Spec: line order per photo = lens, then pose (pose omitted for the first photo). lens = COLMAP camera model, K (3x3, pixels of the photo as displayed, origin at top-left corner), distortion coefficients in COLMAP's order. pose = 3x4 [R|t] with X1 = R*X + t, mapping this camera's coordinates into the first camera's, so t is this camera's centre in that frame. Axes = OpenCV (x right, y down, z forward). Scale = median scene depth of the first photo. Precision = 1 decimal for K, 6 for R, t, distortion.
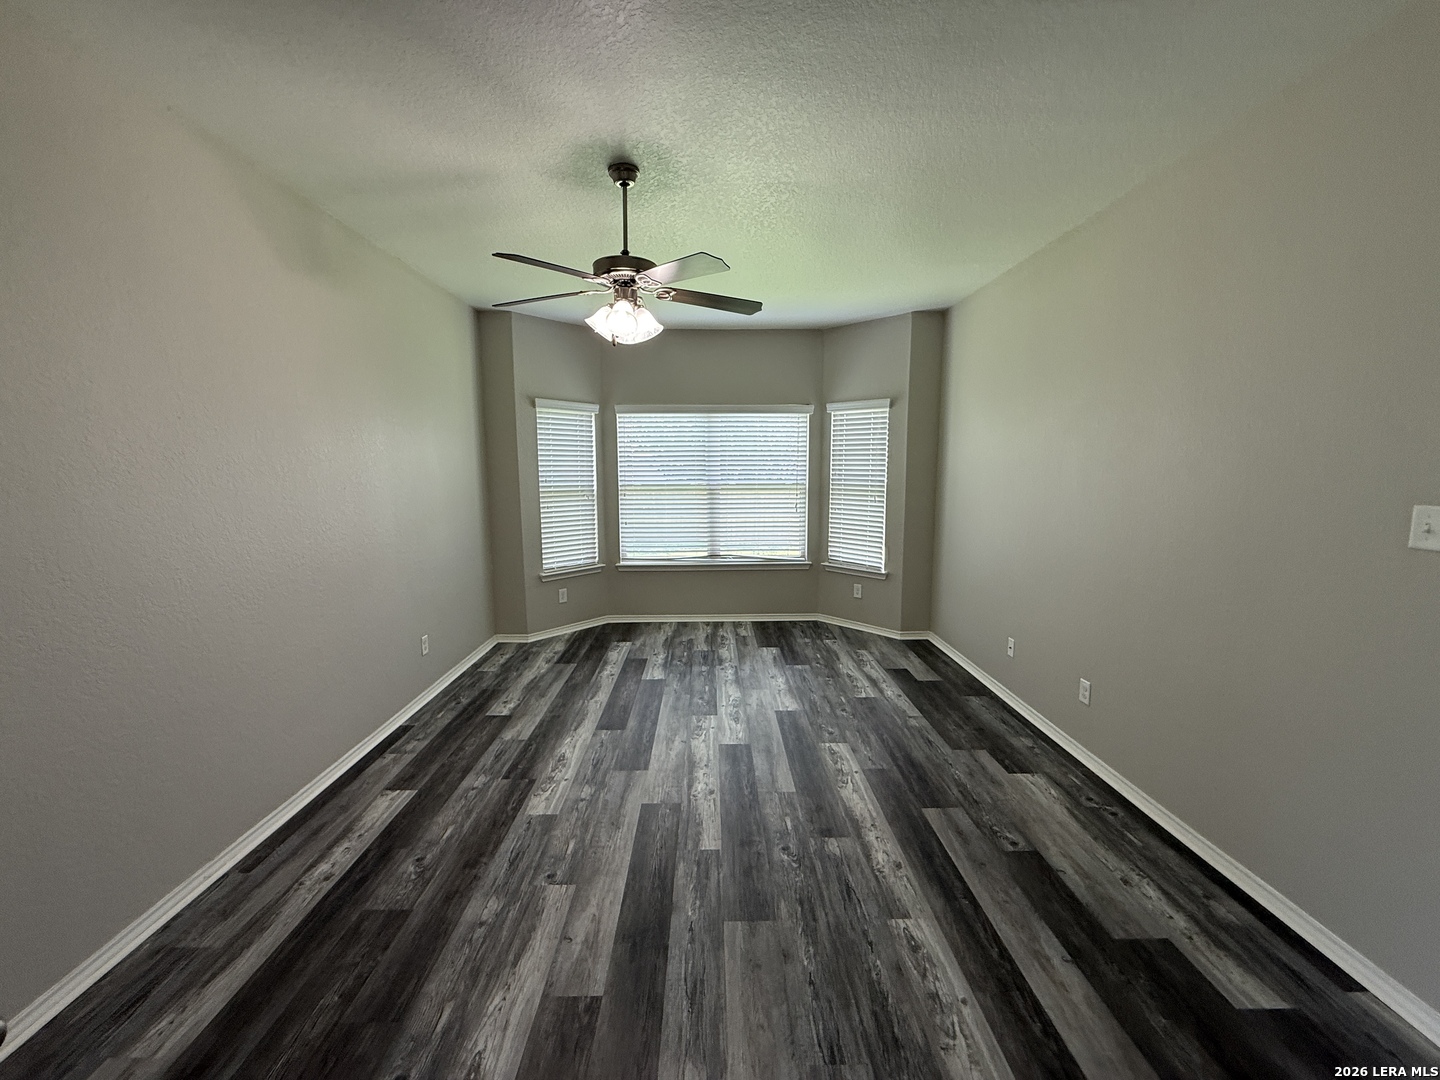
lens RADIAL K [[575.1, 0, 717.0], [0, 575.1, 536.7], [0, 0, 1]] dist [-0.000703, 0.000782]
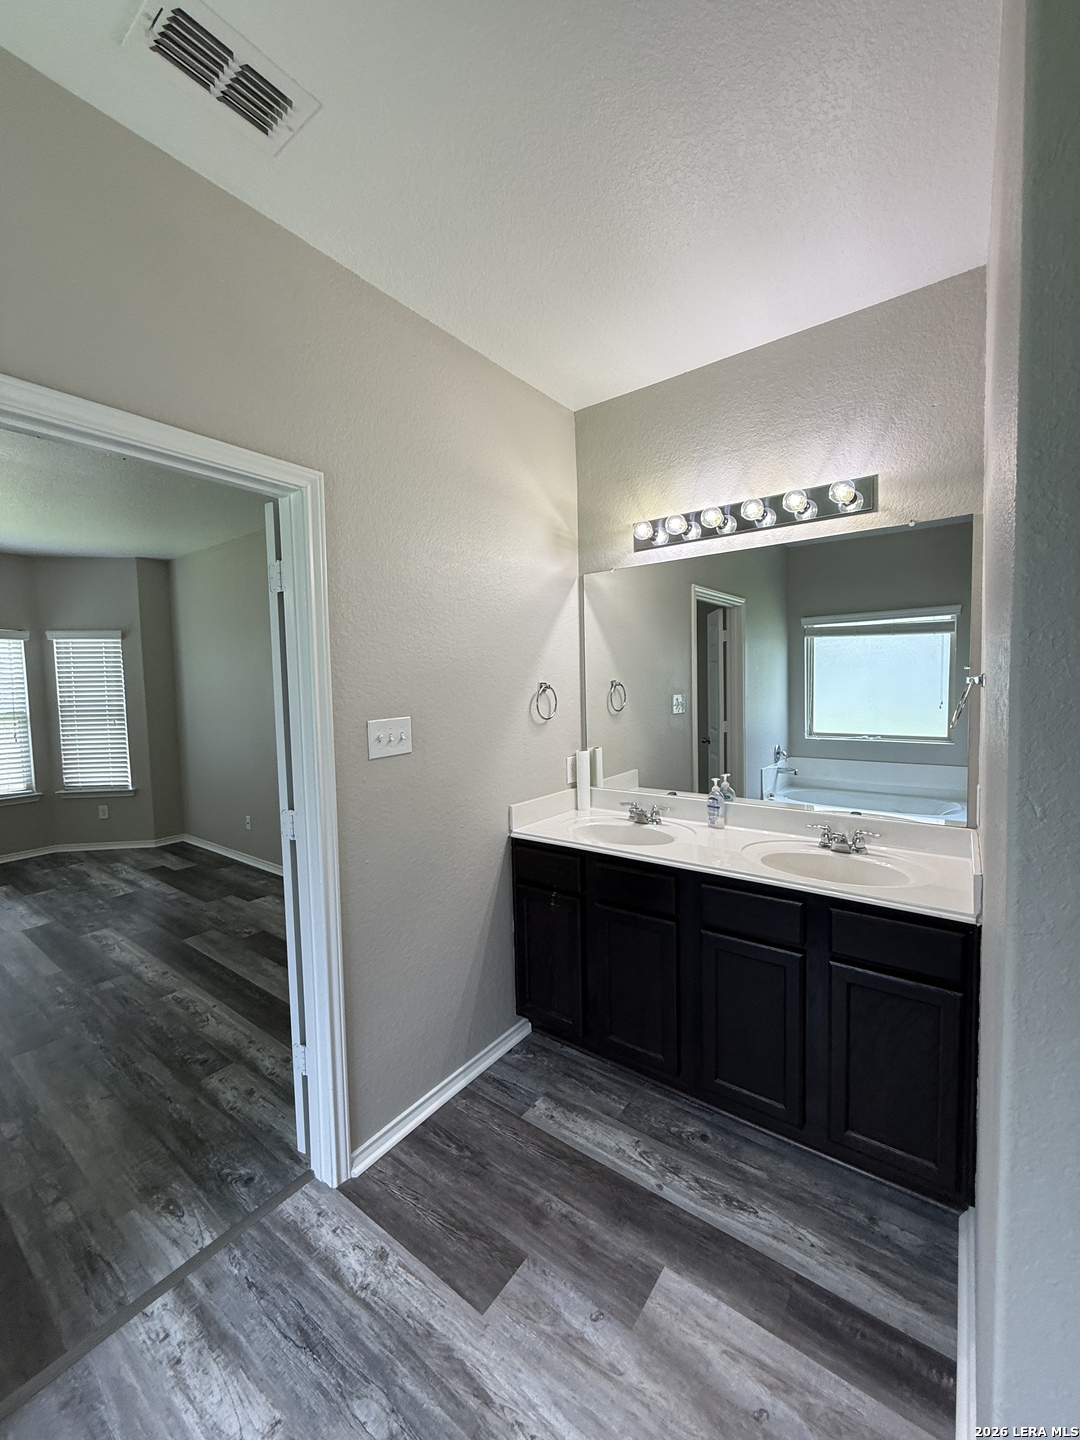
lens RADIAL K [[575.1, 0, 543.4], [0, 575.1, 716.4], [0, 0, 1]] dist [-0.000703, 0.000782]
pose [[0.608365, -0.060272, 0.791365, -0.144445], [0.118378, 0.992849, -0.015385, 0.058508], [-0.784779, 0.103040, 0.611150, -0.476746]]
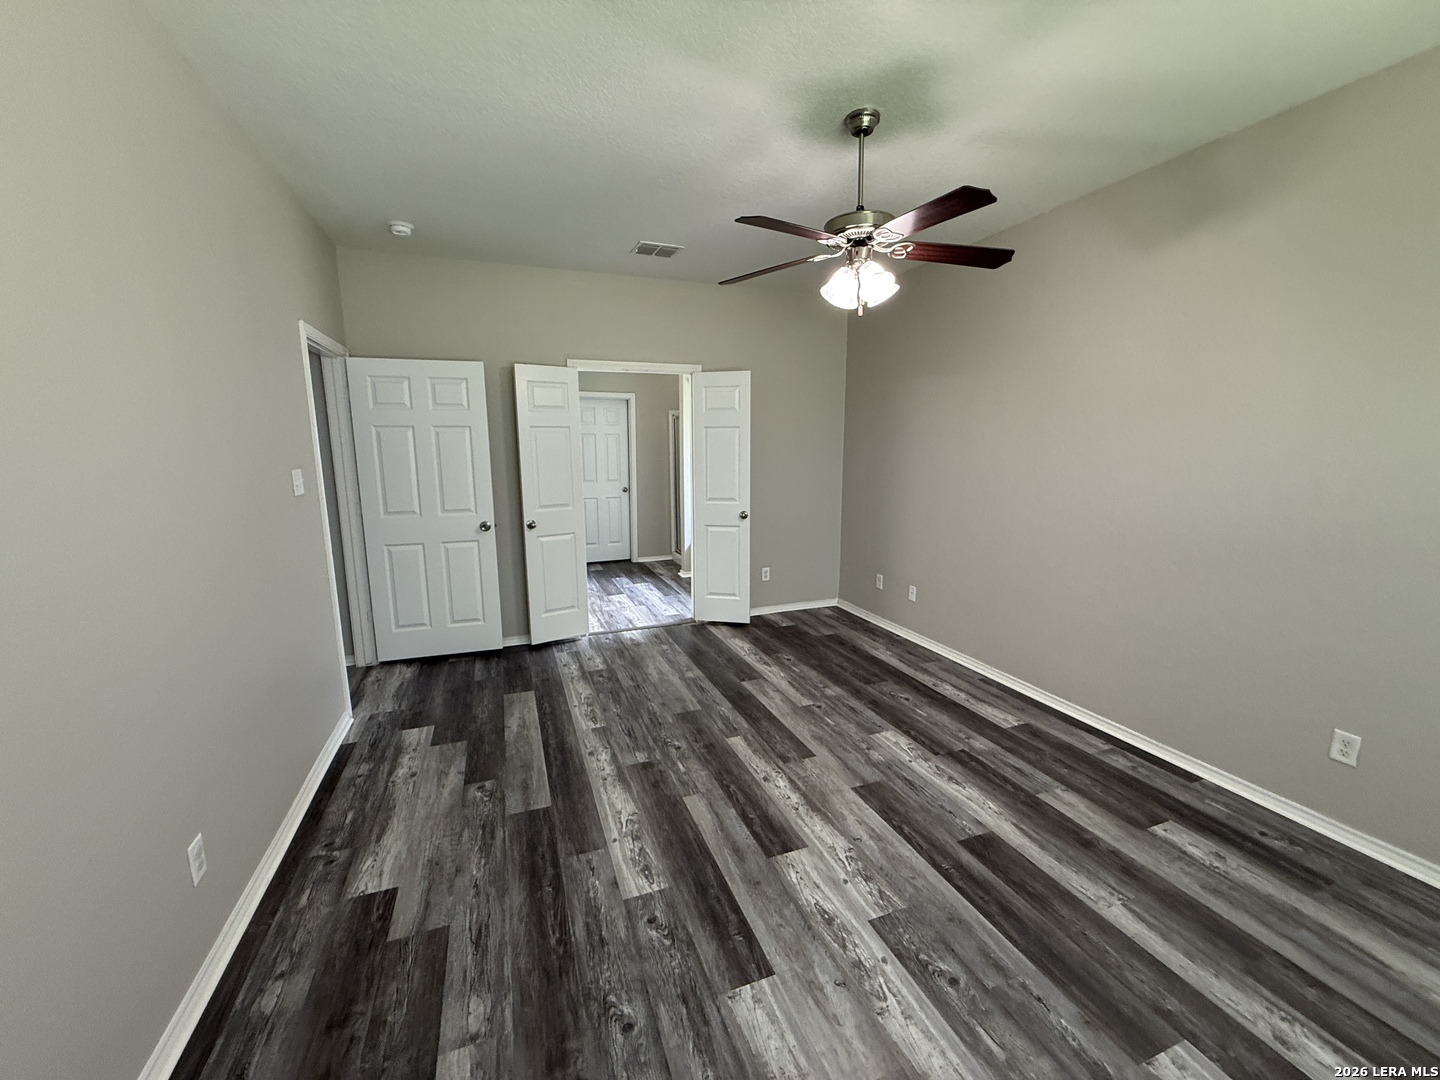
lens RADIAL K [[575.1, 0, 718.6], [0, 575.1, 534.7], [0, 0, 1]] dist [-0.000703, 0.000782]
pose [[-0.938381, 0.065608, -0.339317, 0.331890], [-0.031038, 0.961850, 0.271811, -0.194310], [0.344205, 0.265595, -0.900546, 1.564996]]
